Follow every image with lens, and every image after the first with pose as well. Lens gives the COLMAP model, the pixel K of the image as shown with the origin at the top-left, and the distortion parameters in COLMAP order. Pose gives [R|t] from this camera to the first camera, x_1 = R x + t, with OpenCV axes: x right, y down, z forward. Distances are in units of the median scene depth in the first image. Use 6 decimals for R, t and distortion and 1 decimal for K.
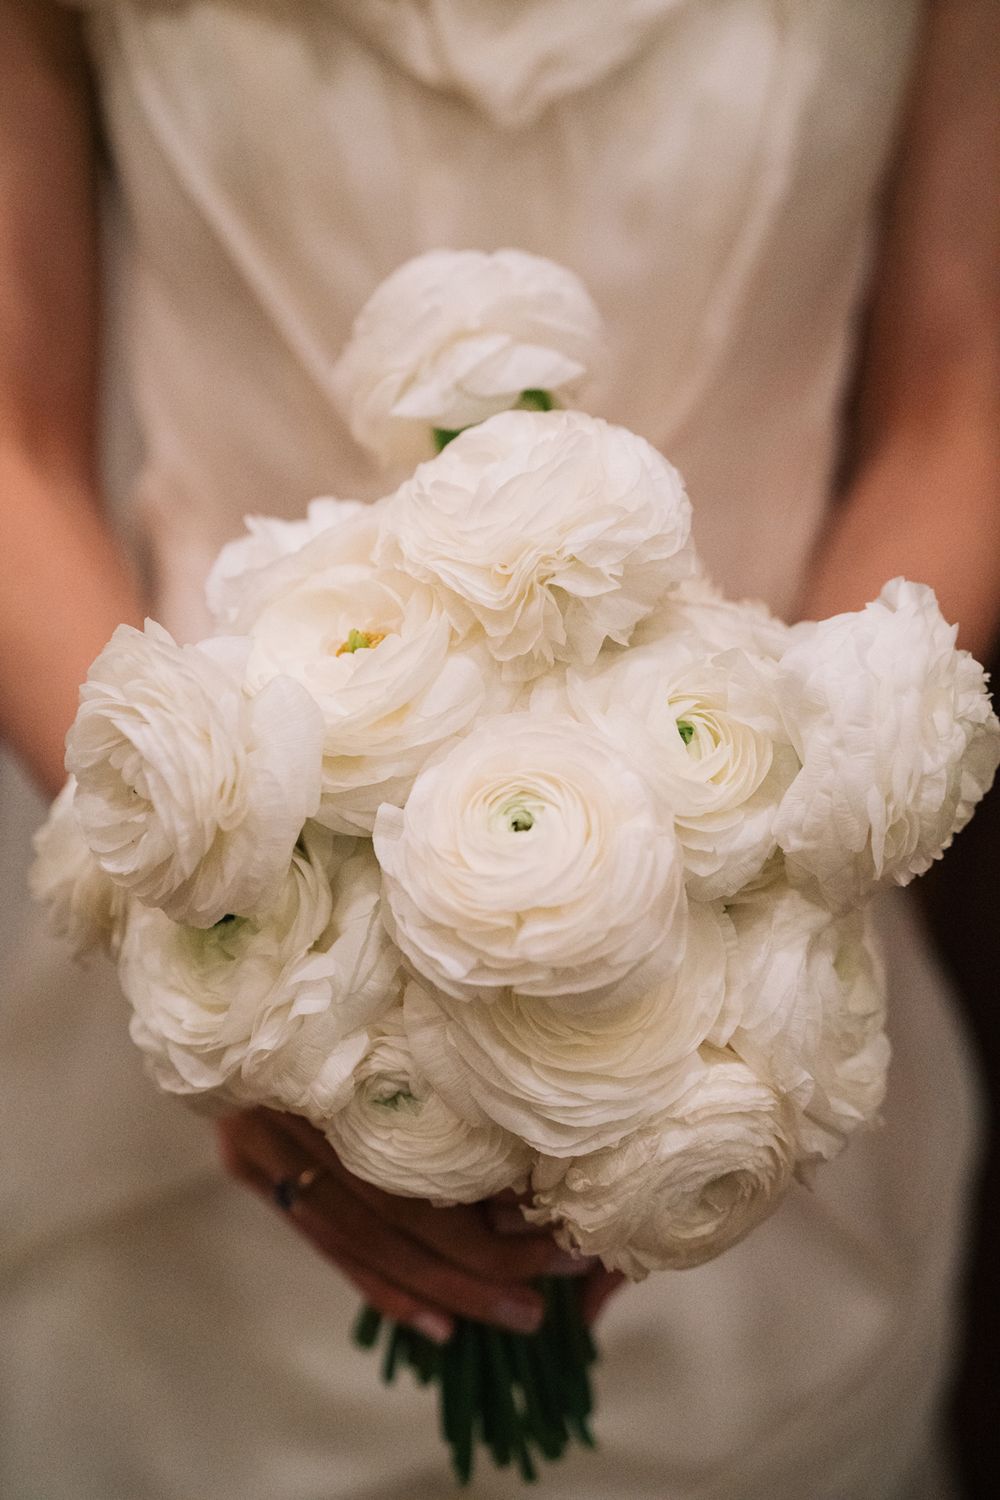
lens RADIAL K [[2171.2, 0, 500.1], [0, 2171.2, 748.8], [0, 0, 1]] dist [-0.055418, 0.000000]
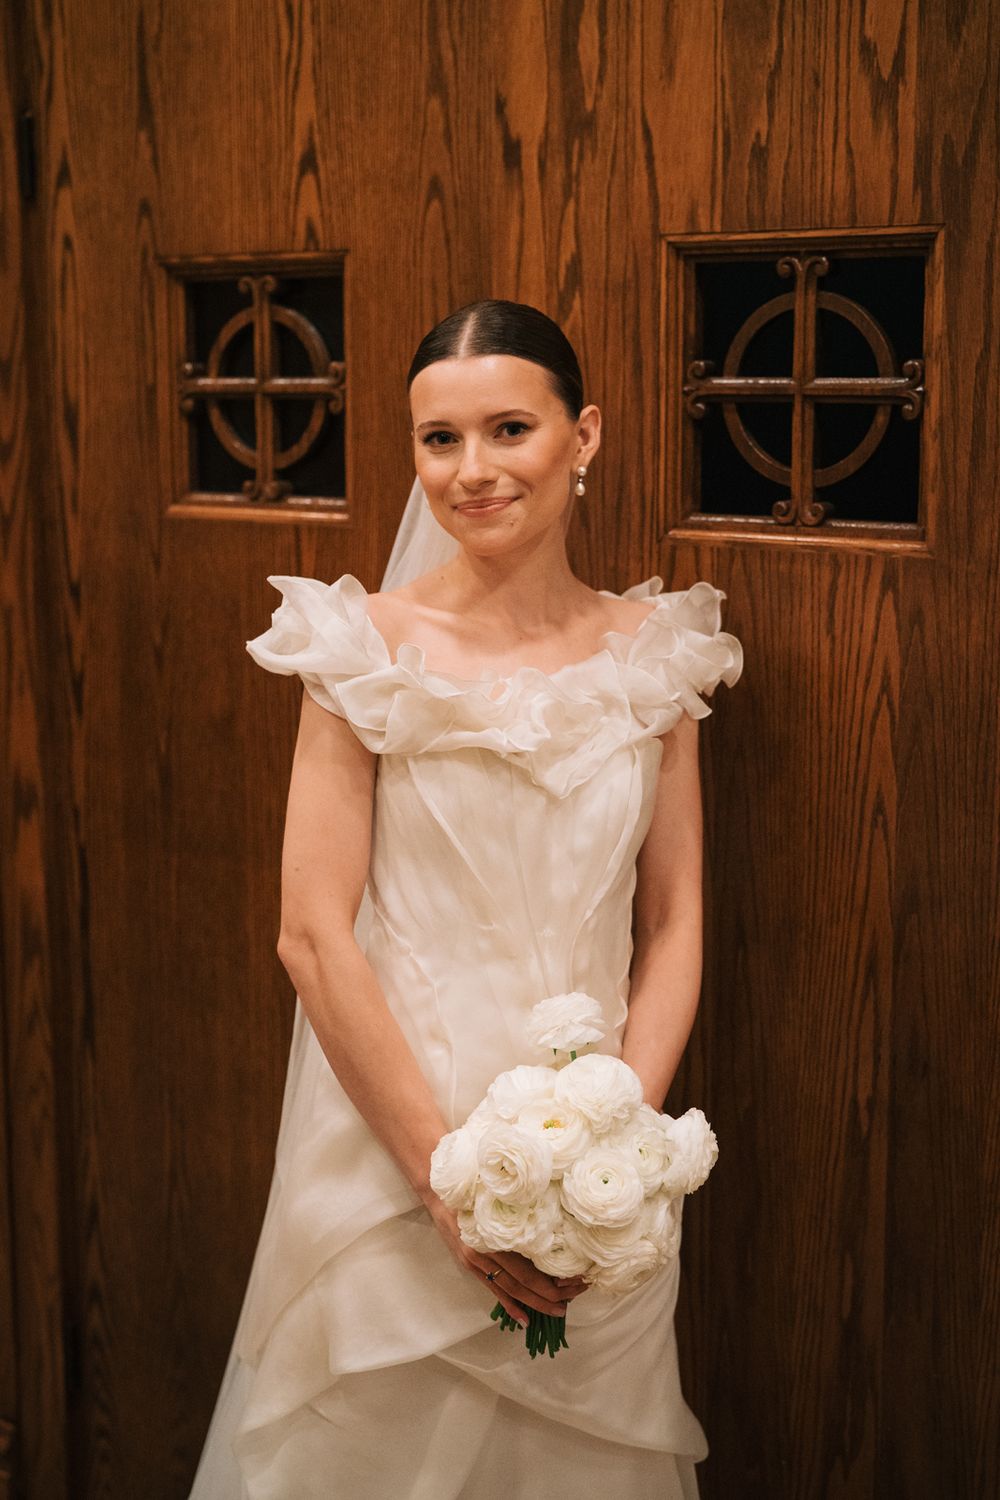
lens RADIAL K [[2171.2, 0, 500.1], [0, 2171.2, 749.8], [0, 0, 1]] dist [-0.055418, 0.000000]
pose [[0.949772, 0.058367, 0.307452, -1.327810], [-0.065580, 0.997760, 0.013170, -0.730515], [-0.305995, -0.032671, 0.951472, -2.438590]]
